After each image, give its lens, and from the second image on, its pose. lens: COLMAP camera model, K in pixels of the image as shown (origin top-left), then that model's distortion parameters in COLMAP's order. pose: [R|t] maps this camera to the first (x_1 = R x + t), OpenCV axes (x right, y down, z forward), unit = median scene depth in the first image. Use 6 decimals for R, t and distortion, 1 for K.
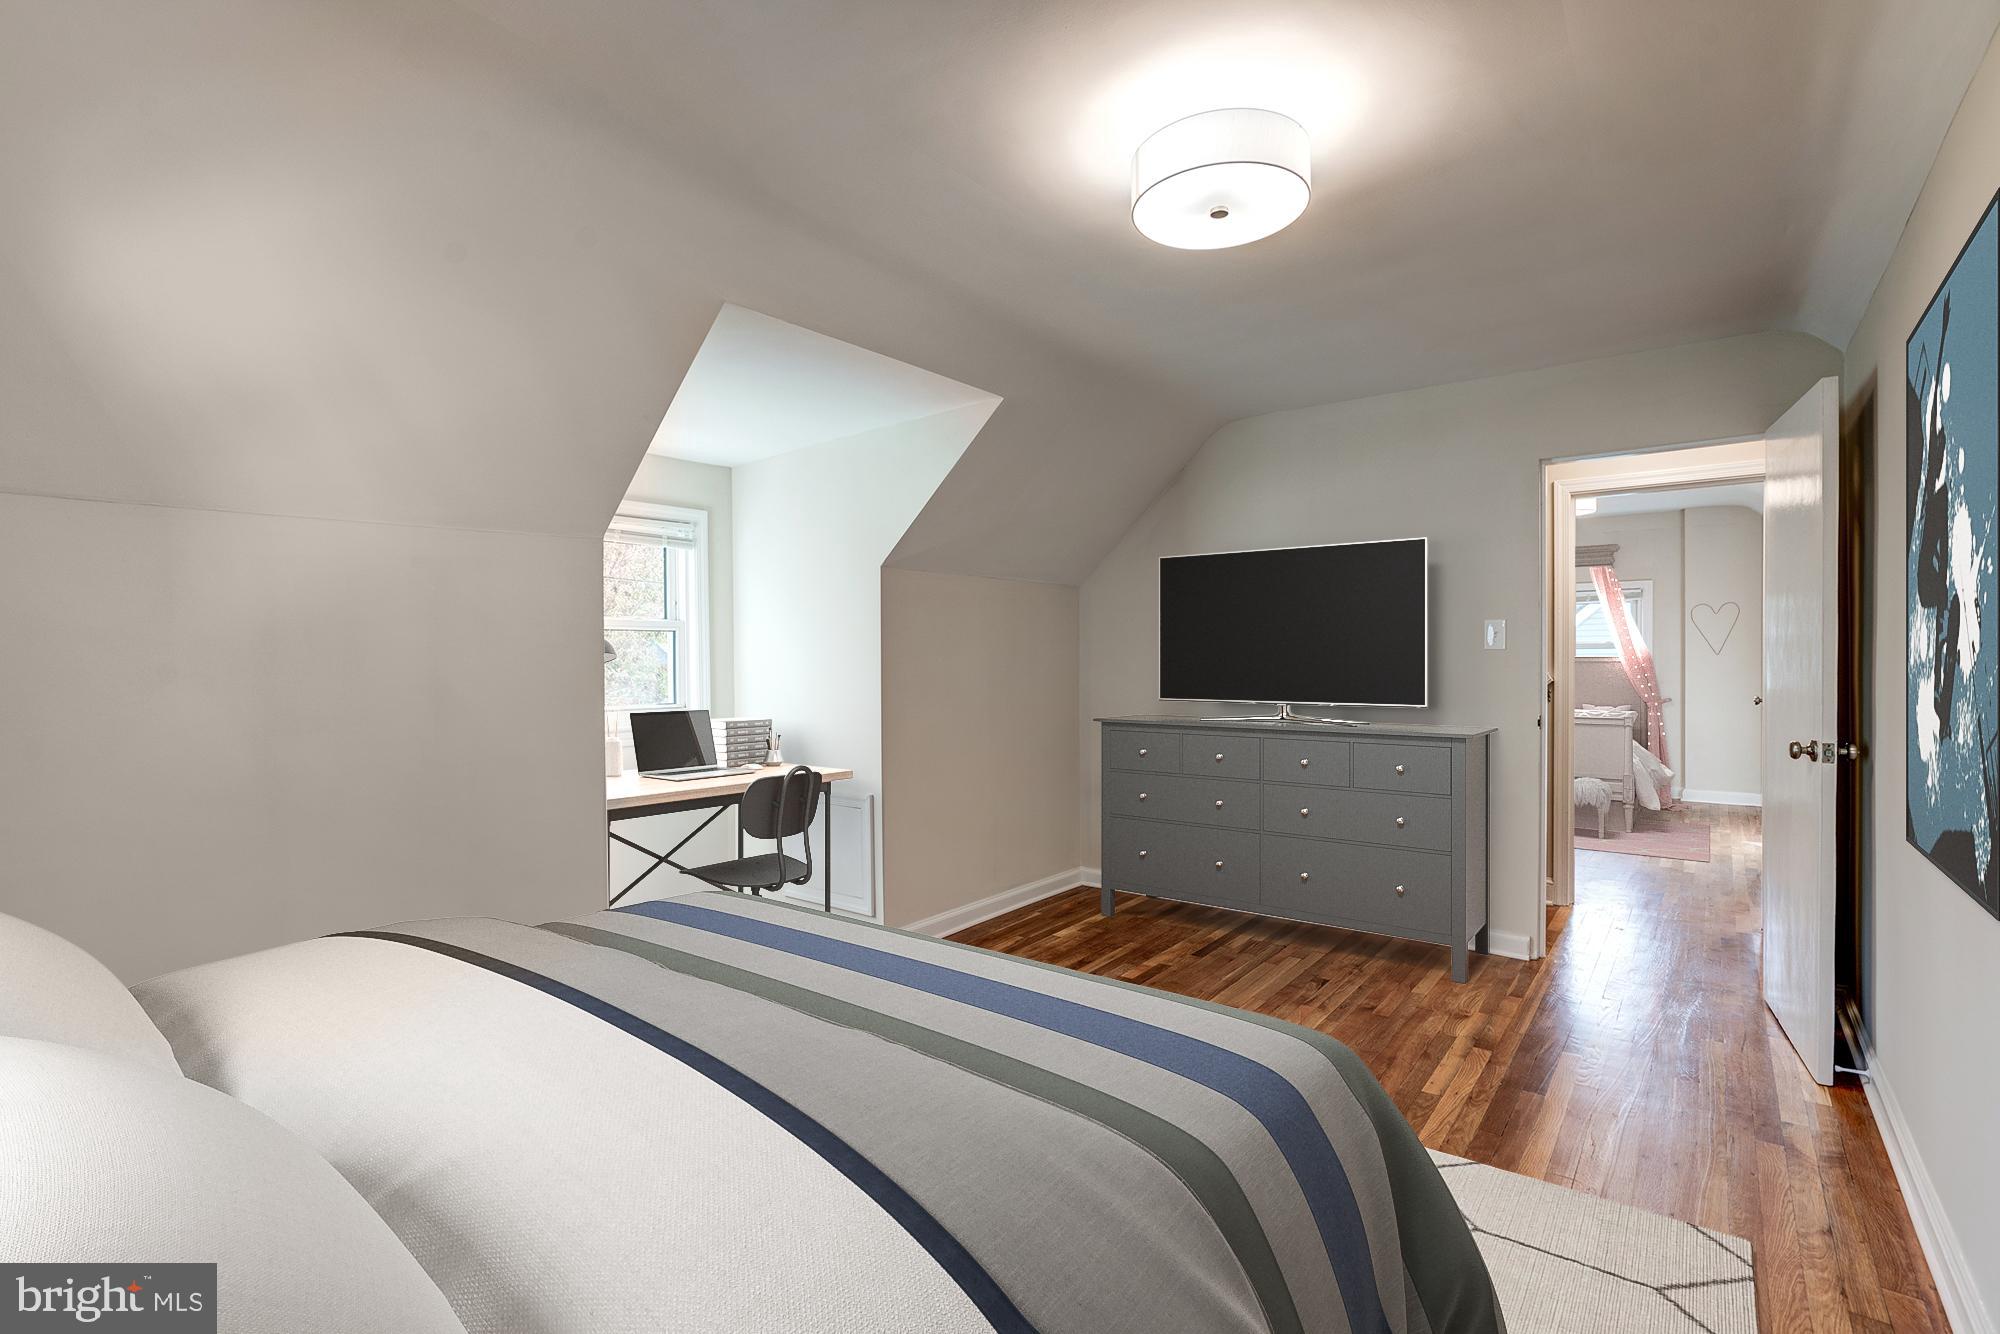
lens RADIAL K [[920.9, 0, 1011.7], [0, 920.9, 673.9], [0, 0, 1]] dist [-0.005118, 0.002136]
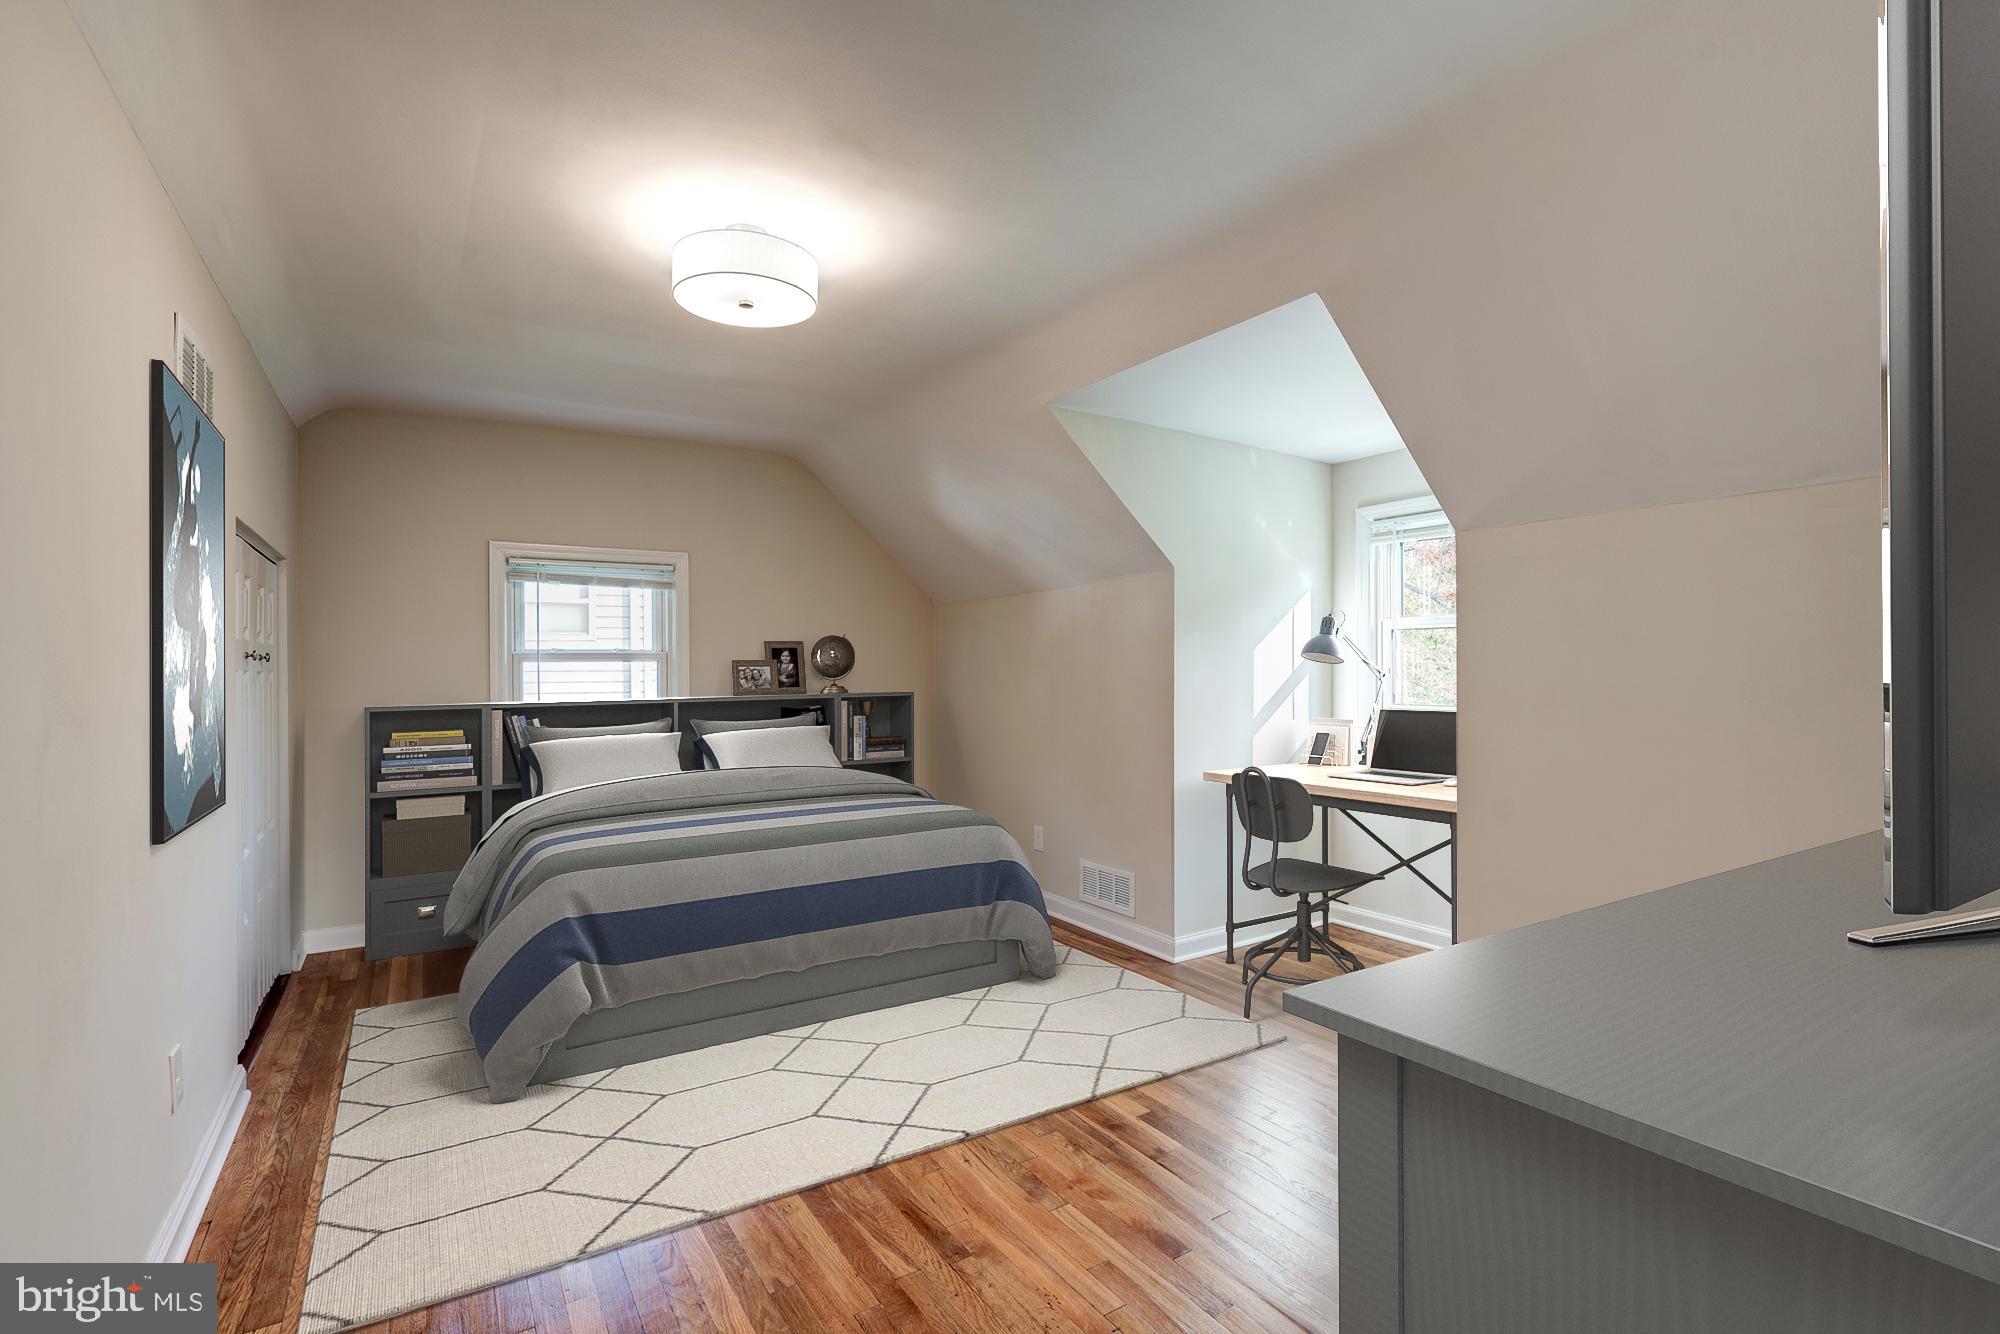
lens RADIAL K [[920.9, 0, 1010.9], [0, 920.9, 670.2], [0, 0, 1]] dist [-0.005118, 0.002136]
pose [[-0.316993, 0.000411, -0.948428, 1.888559], [0.003339, 0.999994, -0.000683, -0.011536], [0.948422, -0.003384, -0.316993, 2.543298]]
